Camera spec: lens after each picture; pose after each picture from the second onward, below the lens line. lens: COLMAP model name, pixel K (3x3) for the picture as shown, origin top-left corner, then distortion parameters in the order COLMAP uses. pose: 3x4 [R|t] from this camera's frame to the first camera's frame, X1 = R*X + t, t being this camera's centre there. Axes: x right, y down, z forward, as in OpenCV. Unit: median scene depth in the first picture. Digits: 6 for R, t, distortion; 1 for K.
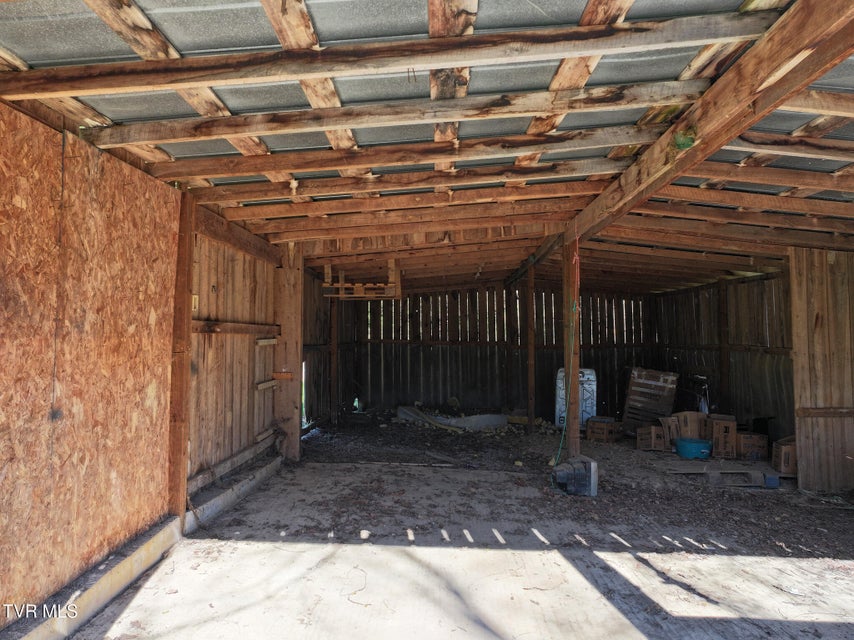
lens RADIAL K [[600.5, 0, 431.0], [0, 600.5, 317.3], [0, 0, 1]] dist [0.010691, -0.000791]
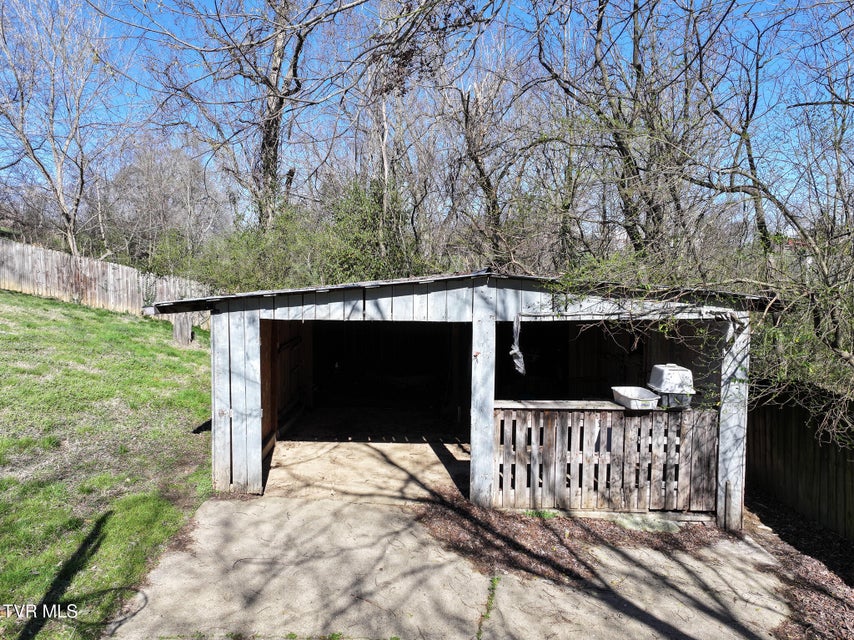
lens RADIAL K [[600.5, 0, 431.0], [0, 600.5, 317.3], [0, 0, 1]] dist [0.010691, -0.000791]
pose [[0.998642, -0.003998, 0.051945, 0.097374], [-0.001464, 0.994503, 0.104694, -0.402178], [-0.052078, -0.104628, 0.993147, -1.454963]]
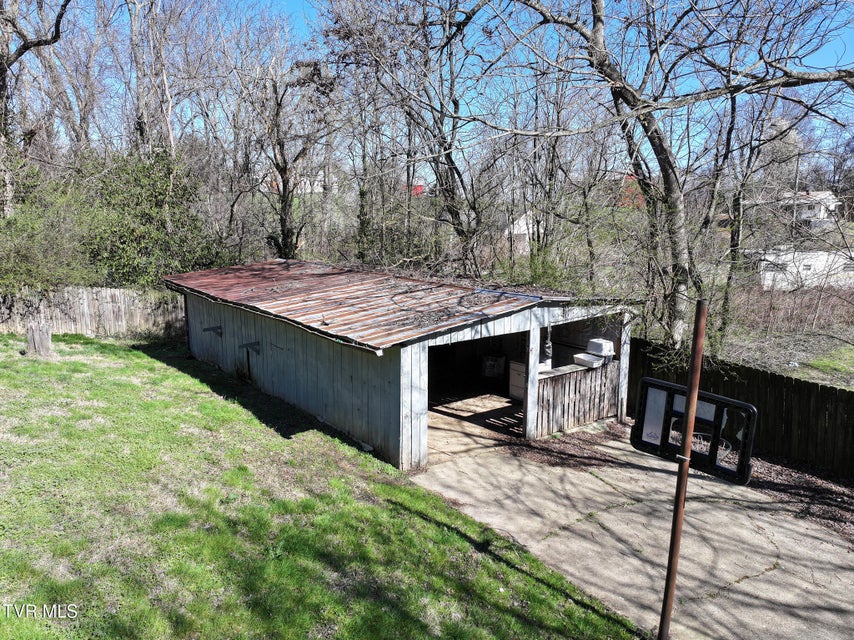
lens RADIAL K [[600.5, 0, 431.0], [0, 600.5, 317.3], [0, 0, 1]] dist [0.010691, -0.000791]
pose [[0.778654, -0.113982, 0.617014, -1.853043], [-0.022185, 0.977746, 0.208616, -0.857748], [-0.627062, -0.176128, 0.758797, -1.560340]]
